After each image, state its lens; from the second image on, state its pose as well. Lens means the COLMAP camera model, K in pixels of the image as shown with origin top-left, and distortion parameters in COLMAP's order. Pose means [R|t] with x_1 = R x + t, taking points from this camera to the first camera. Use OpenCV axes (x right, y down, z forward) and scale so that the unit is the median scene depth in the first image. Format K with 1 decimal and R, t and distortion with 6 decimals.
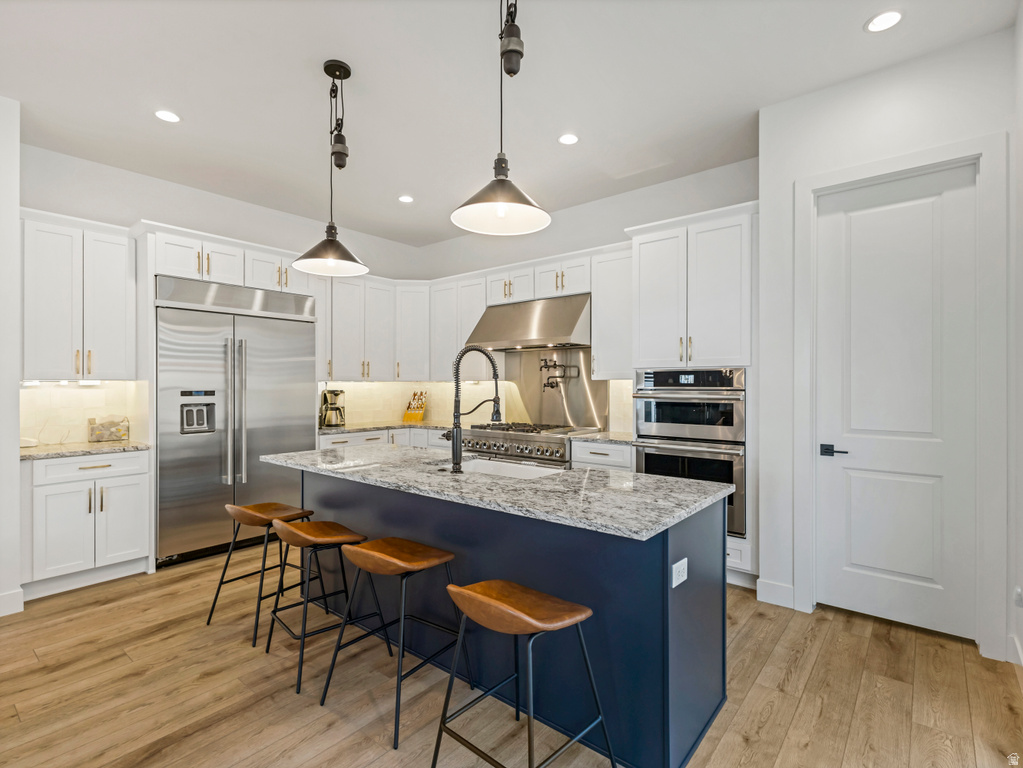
lens RADIAL K [[506.5, 0, 510.9], [0, 506.5, 386.3], [0, 0, 1]] dist [0.000944, -0.000956]
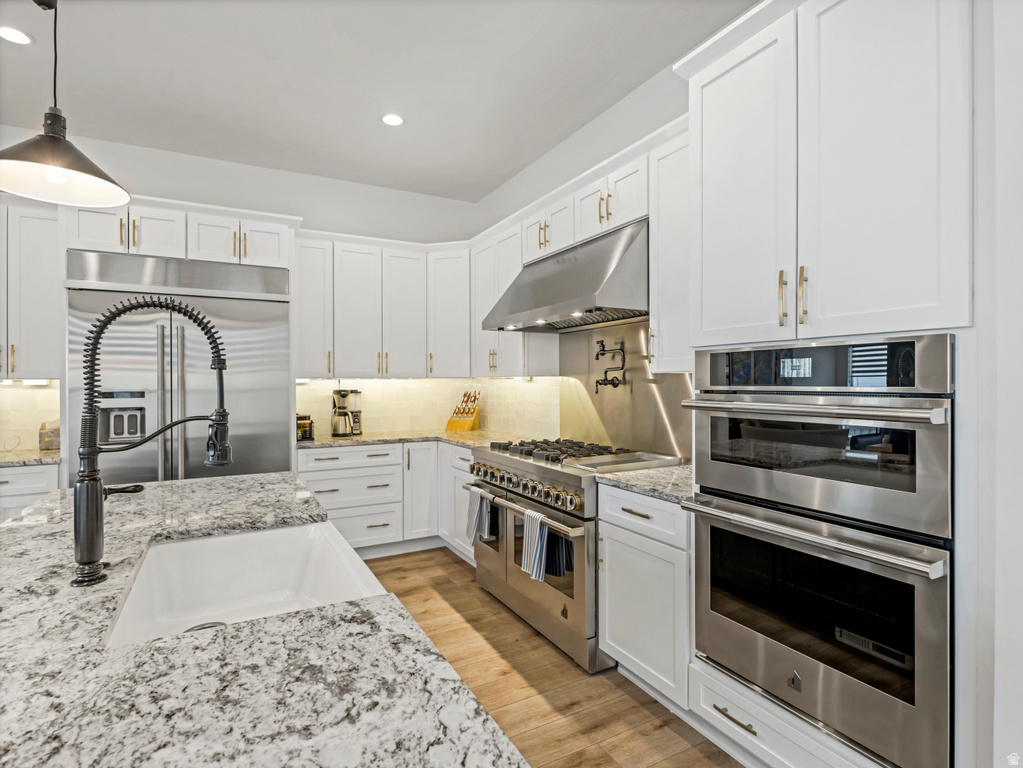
lens RADIAL K [[526.3, 0, 514.6], [0, 526.3, 381.5], [0, 0, 1]] dist [-0.004521, 0.000641]
pose [[0.928687, -0.004630, -0.370836, 0.238695], [0.003434, 0.999987, -0.003884, -0.001409], [0.370849, 0.002333, 0.928690, 0.412429]]
